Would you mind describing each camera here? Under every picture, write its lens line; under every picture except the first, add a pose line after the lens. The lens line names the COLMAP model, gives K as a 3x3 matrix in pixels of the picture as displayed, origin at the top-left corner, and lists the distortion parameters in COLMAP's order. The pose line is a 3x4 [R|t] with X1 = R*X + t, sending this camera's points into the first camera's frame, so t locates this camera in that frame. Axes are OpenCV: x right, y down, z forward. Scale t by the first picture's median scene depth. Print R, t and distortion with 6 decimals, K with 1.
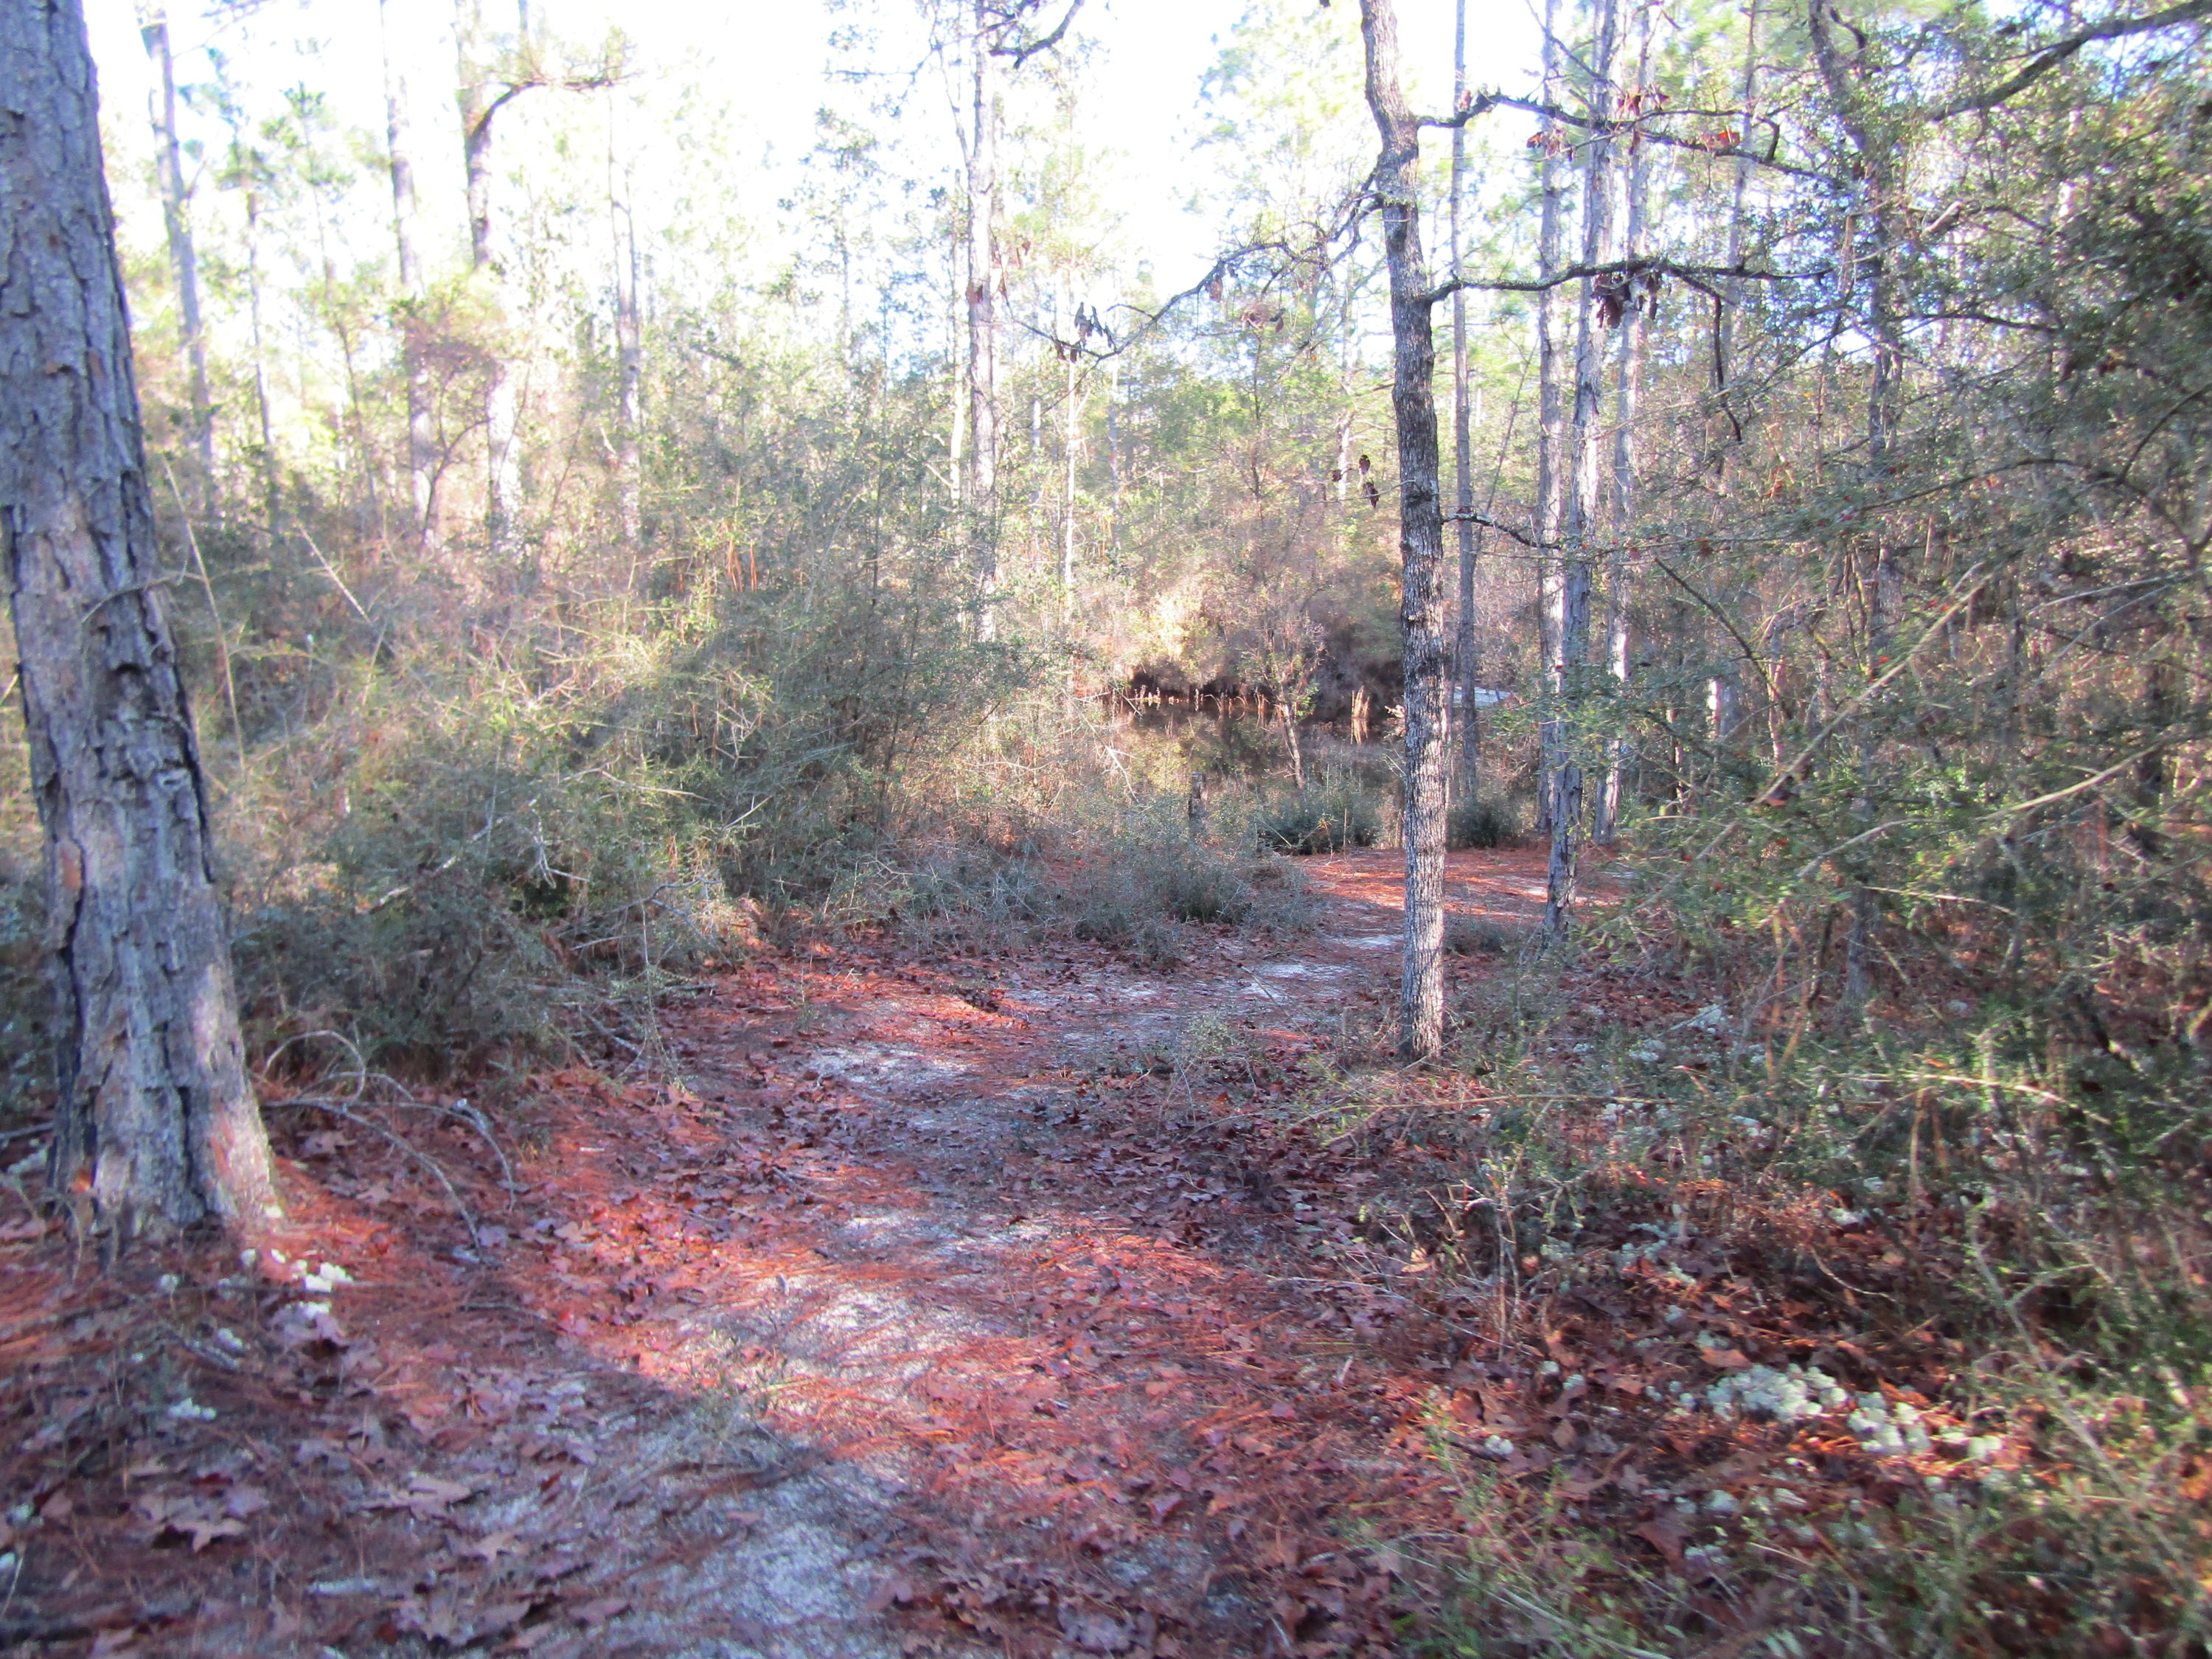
lens RADIAL K [[1553.3, 0, 1116.8], [0, 1553.3, 838.3], [0, 0, 1]] dist [-0.023516, 0.008409]
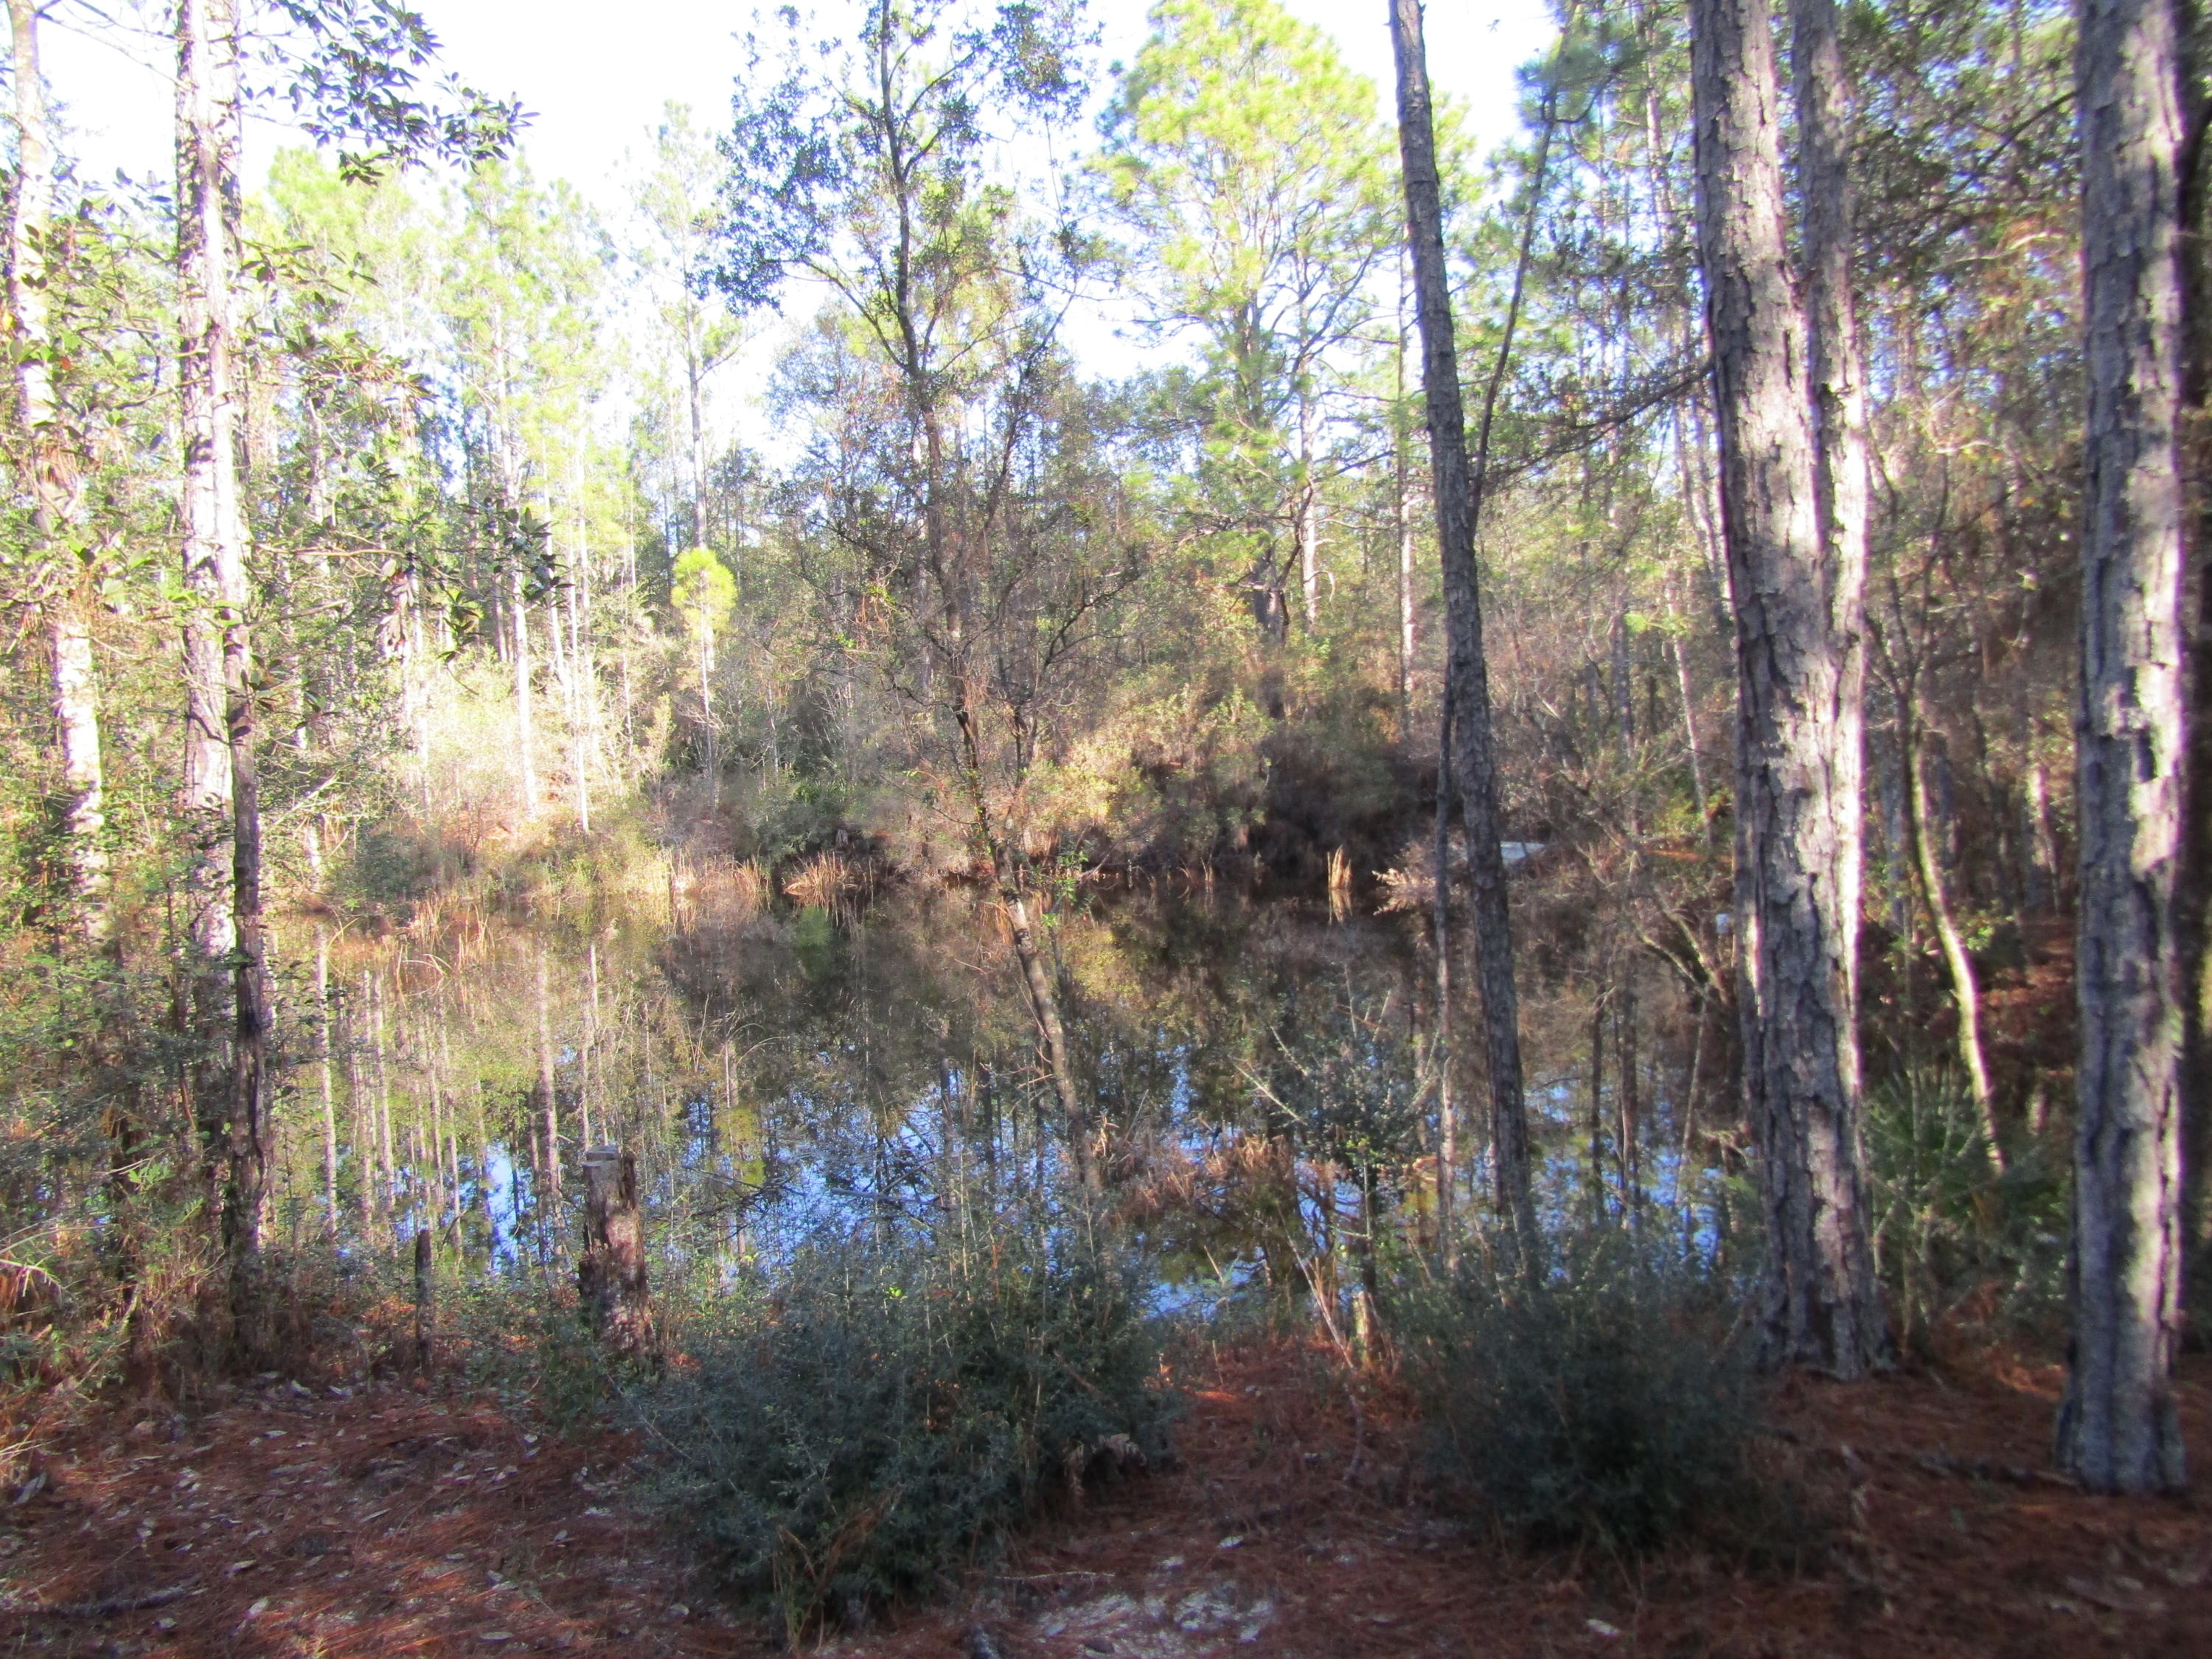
lens RADIAL K [[1553.3, 0, 1116.8], [0, 1553.3, 838.3], [0, 0, 1]] dist [-0.023516, 0.008409]
pose [[0.998748, -0.048677, -0.011532, 0.056652], [0.047110, 0.992764, -0.110459, -0.023338], [0.016826, 0.109777, 0.993814, 0.249518]]
